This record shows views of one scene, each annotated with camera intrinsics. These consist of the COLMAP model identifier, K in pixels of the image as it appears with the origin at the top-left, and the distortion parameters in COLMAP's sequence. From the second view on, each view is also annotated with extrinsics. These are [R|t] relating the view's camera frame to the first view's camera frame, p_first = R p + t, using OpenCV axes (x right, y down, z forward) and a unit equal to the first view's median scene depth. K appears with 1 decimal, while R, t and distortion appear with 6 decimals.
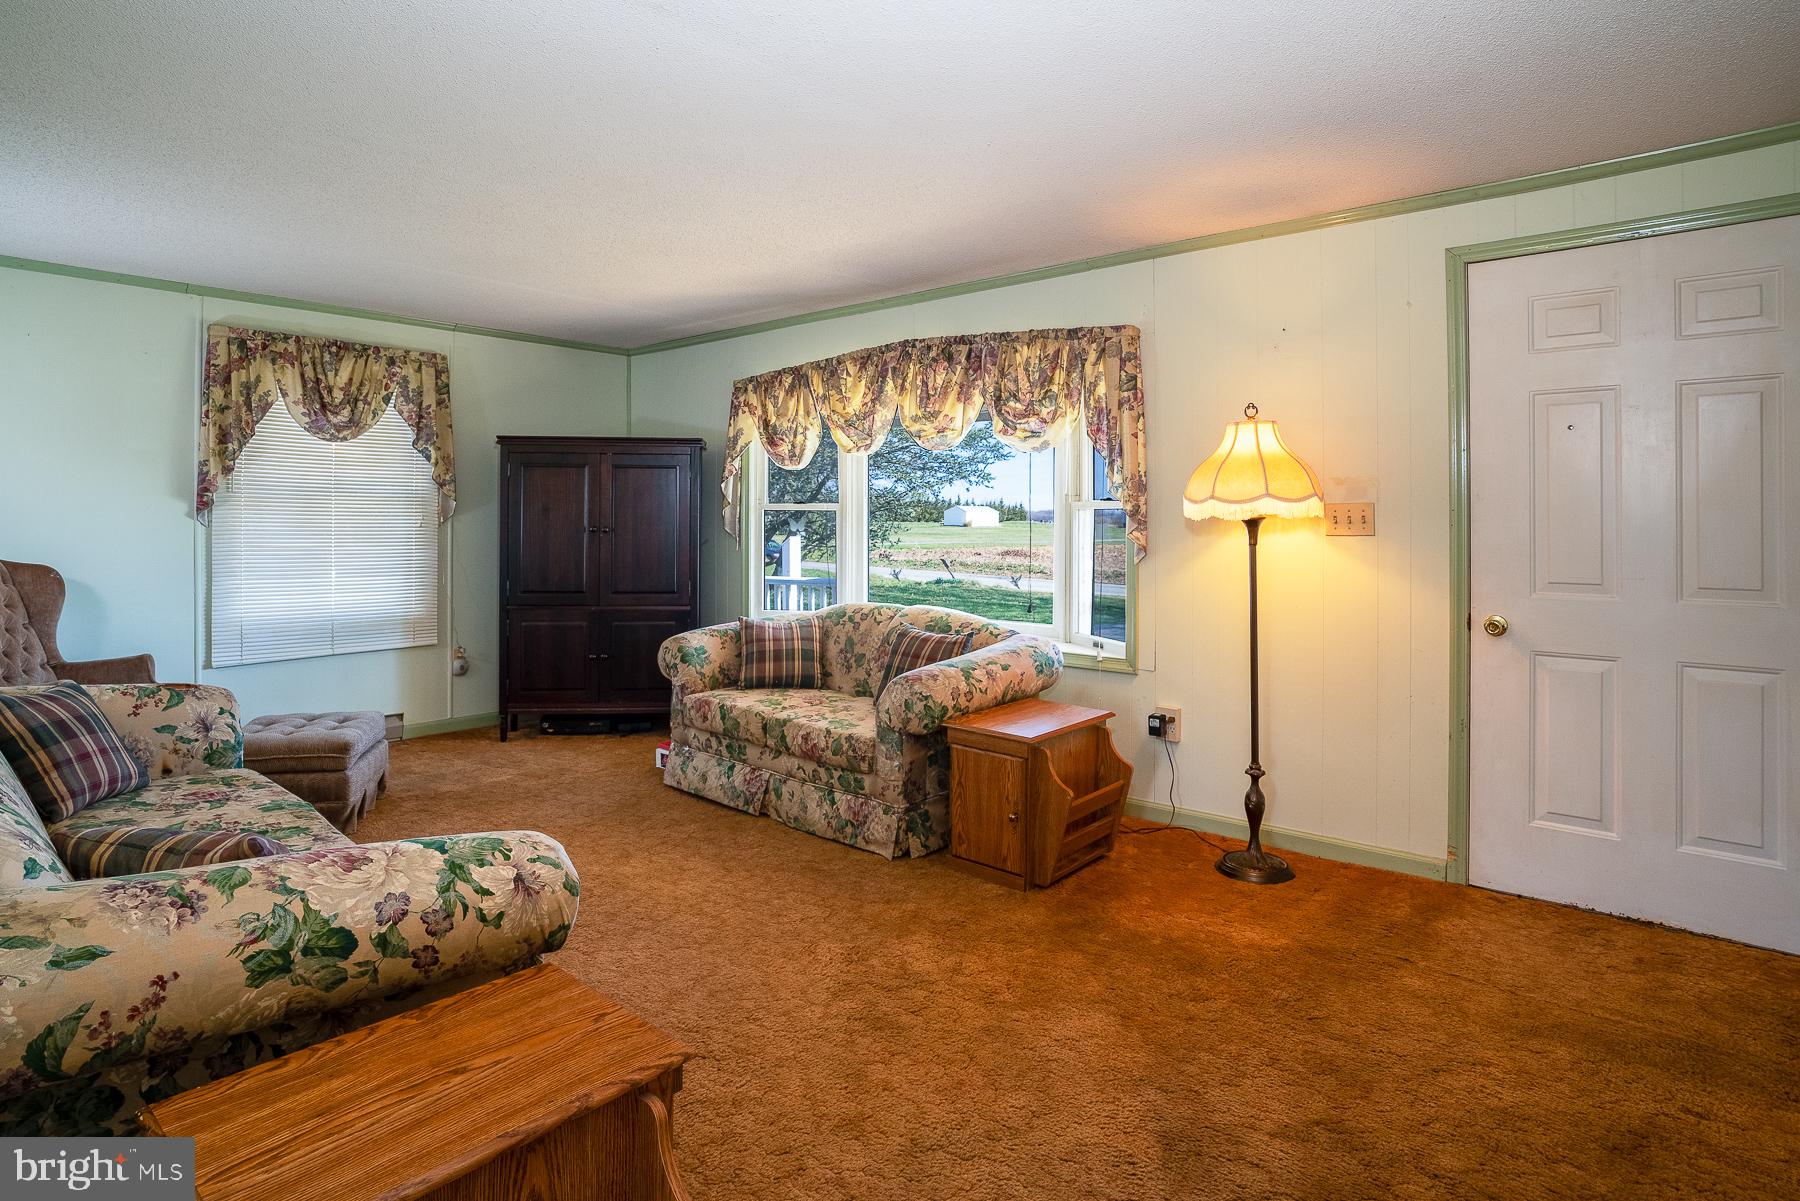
lens RADIAL K [[931.0, 0, 897.7], [0, 931.0, 532.0], [0, 0, 1]] dist [-0.032884, 0.000154]
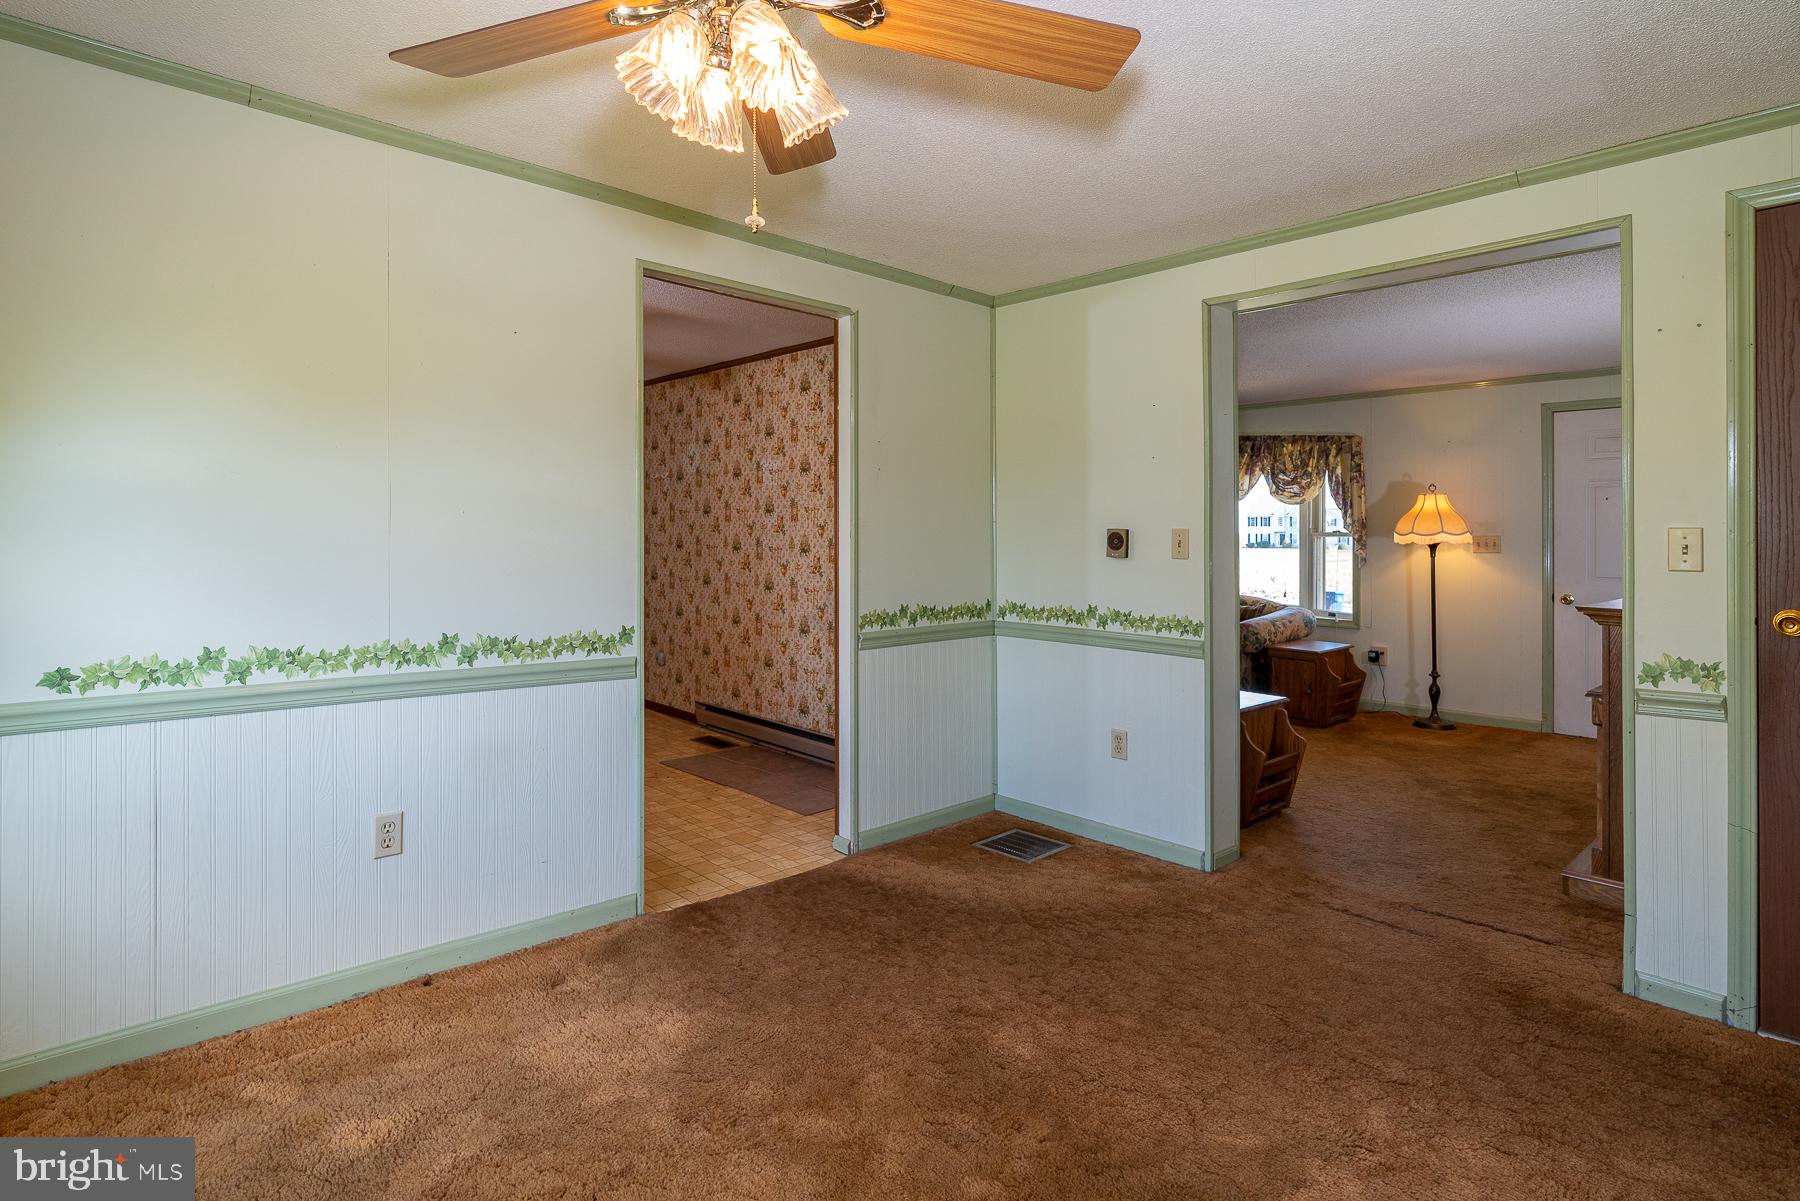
lens RADIAL K [[932.9, 0, 902.2], [0, 932.9, 538.7], [0, 0, 1]] dist [-0.003468, 0.000002]
pose [[0.995685, 0.008016, -0.092454, -0.498101], [-0.009121, 0.999892, -0.011538, 0.007467], [0.092351, 0.012331, 0.995650, -0.956718]]
